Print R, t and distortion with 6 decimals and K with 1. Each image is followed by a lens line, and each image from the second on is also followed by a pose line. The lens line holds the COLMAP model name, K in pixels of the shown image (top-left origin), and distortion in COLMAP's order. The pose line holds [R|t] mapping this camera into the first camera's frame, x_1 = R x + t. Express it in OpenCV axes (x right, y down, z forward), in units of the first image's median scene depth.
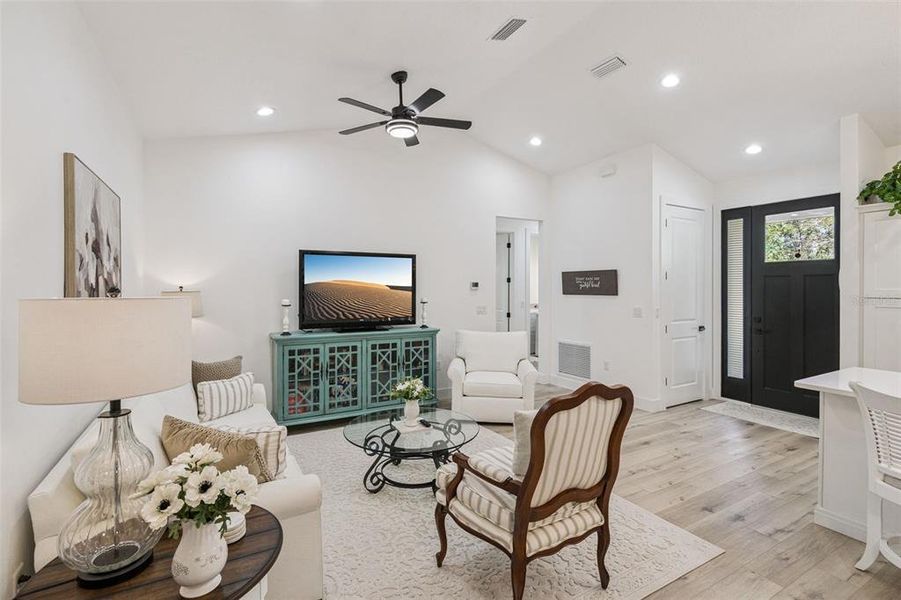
lens RADIAL K [[411.0, 0, 445.9], [0, 411.0, 290.2], [0, 0, 1]] dist [-0.005649, 0.001800]
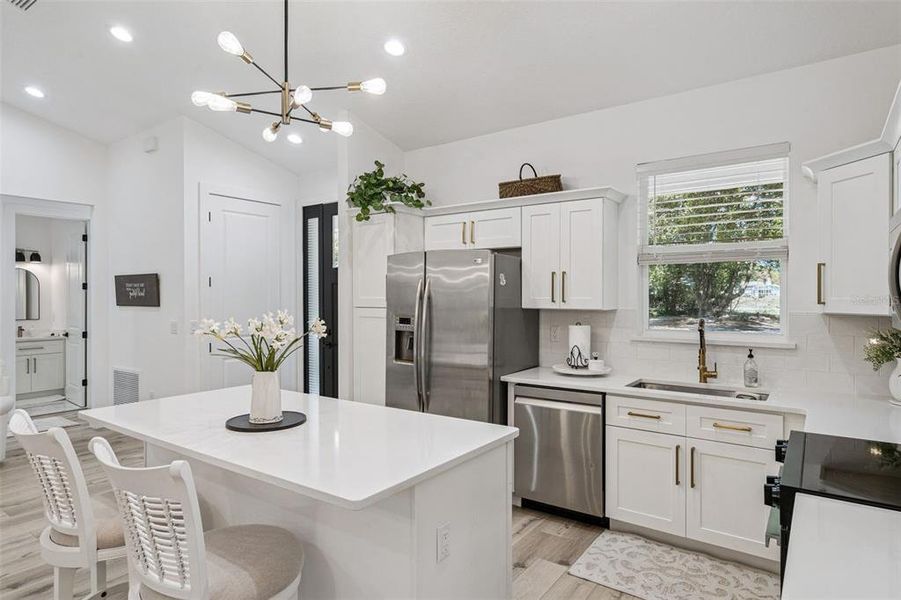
lens RADIAL K [[516.0, 0, 441.8], [0, 516.0, 299.1], [0, 0, 1]] dist [0.001280, 0.003325]
pose [[0.908457, -0.004841, 0.417951, 0.592215], [0.005347, 0.999986, -0.000040, 0.001497], [-0.417945, 0.002271, 0.908470, -0.135467]]
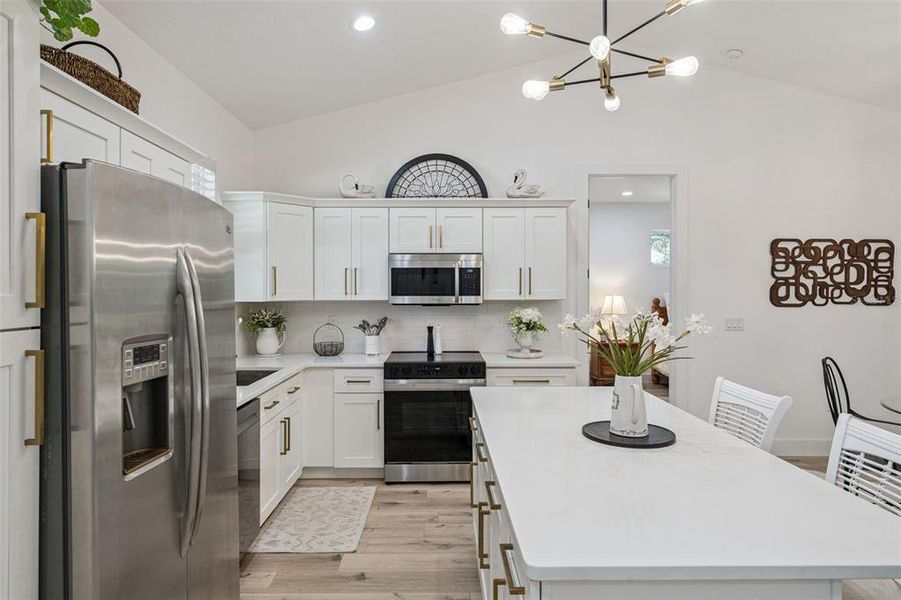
lens RADIAL K [[516.0, 0, 444.1], [0, 516.0, 293.3], [0, 0, 1]] dist [0.001280, 0.003325]
pose [[-0.876218, -0.006955, 0.481865, 0.575448], [-0.000599, 0.999911, 0.013343, -0.005147], [-0.481915, 0.011403, -0.876144, 0.872561]]
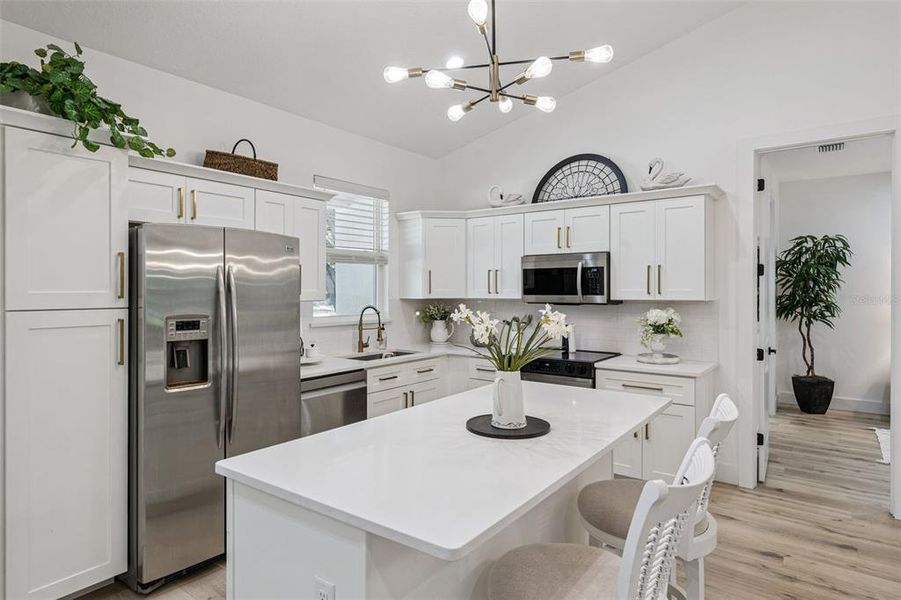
lens RADIAL K [[516.0, 0, 446.2], [0, 516.0, 291.1], [0, 0, 1]] dist [0.001280, 0.003325]
pose [[-0.405174, -0.006171, 0.914219, 0.245693], [0.004217, 0.999954, 0.008619, -0.004787], [-0.914230, 0.007347, -0.405129, 0.646162]]
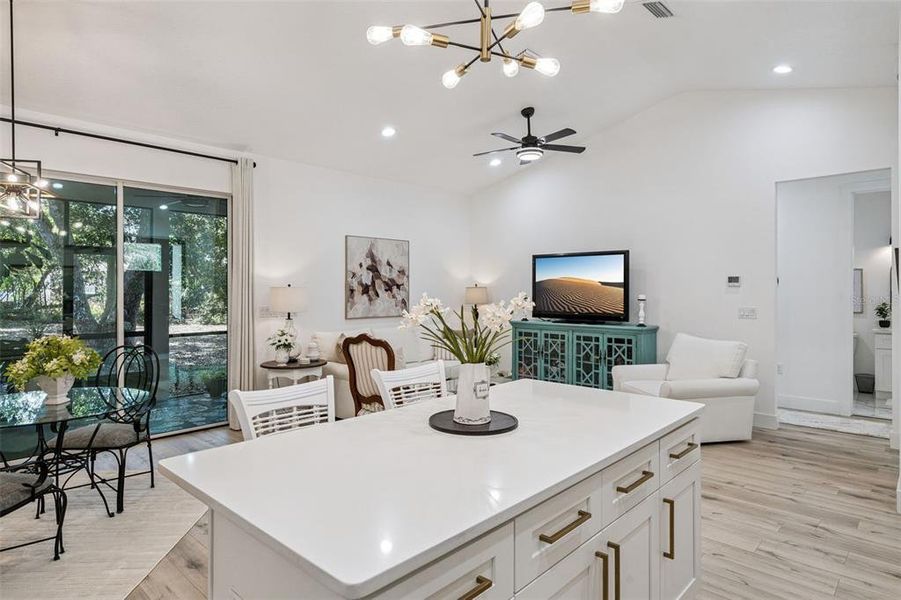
lens RADIAL K [[516.0, 0, 443.3], [0, 516.0, 289.1], [0, 0, 1]] dist [0.001280, 0.003325]
pose [[0.292601, 0.000921, -0.956234, 1.064701], [-0.002889, 0.999996, 0.000079, 0.007974], [0.956230, 0.002739, 0.292602, 0.254847]]
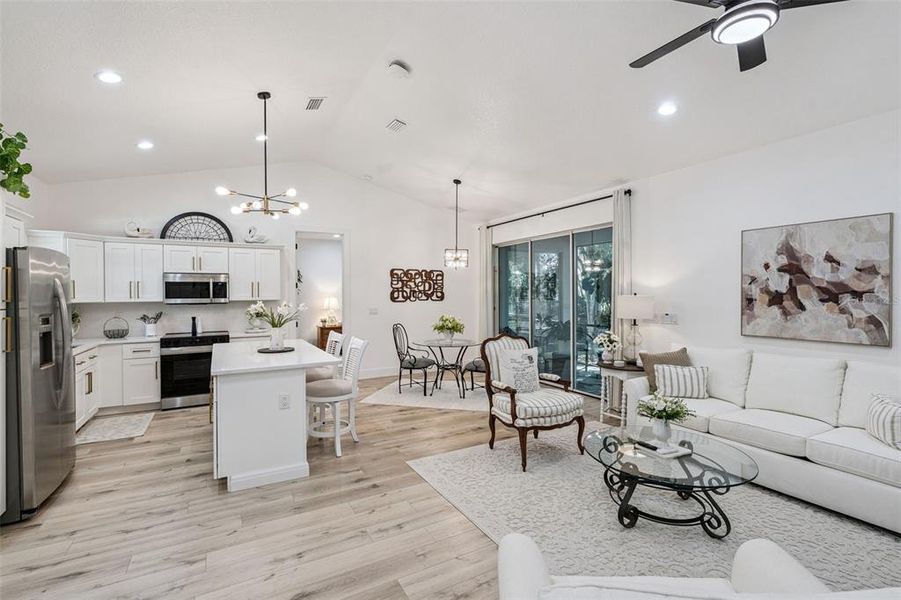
lens RADIAL K [[411.0, 0, 451.6], [0, 411.0, 295.4], [0, 0, 1]] dist [-0.005649, 0.001800]
pose [[-0.999990, 0.002599, -0.003679, 0.261882], [0.002564, 0.999953, 0.009343, -0.006995], [0.003703, 0.009333, -0.999950, 1.323129]]
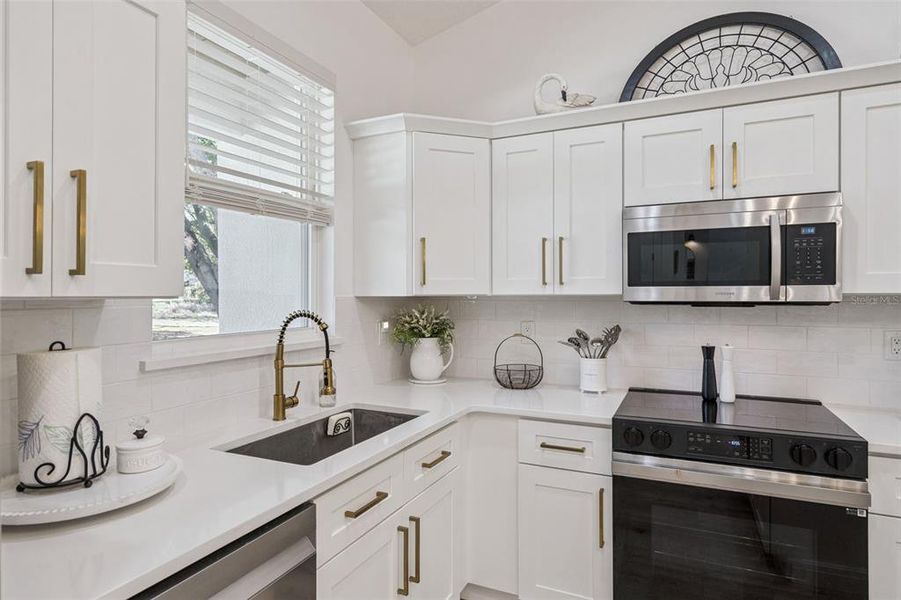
lens RADIAL K [[516.0, 0, 445.9], [0, 516.0, 295.0], [0, 0, 1]] dist [0.001280, 0.003325]
pose [[-0.581636, -0.004011, 0.813439, 0.810924], [0.004592, 0.999956, 0.008214, 0.015643], [-0.813436, 0.008513, -0.581592, 0.526752]]
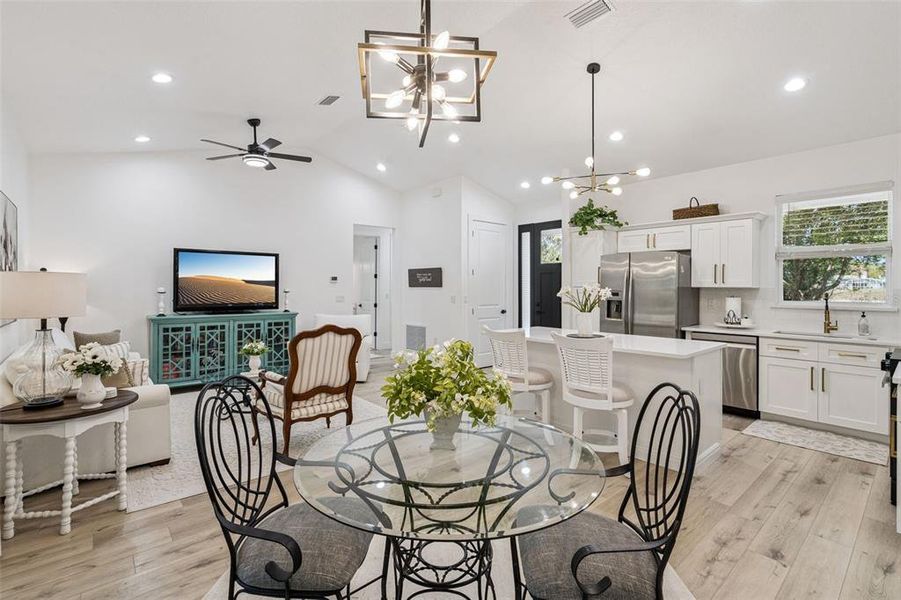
lens RADIAL K [[411.0, 0, 445.0], [0, 411.0, 286.9], [0, 0, 1]] dist [-0.005649, 0.001800]
pose [[0.980318, 0.003051, 0.197399, 0.196983], [-0.001678, 0.999973, -0.007121, 0.026223], [-0.197416, 0.006649, 0.980297, -0.367388]]
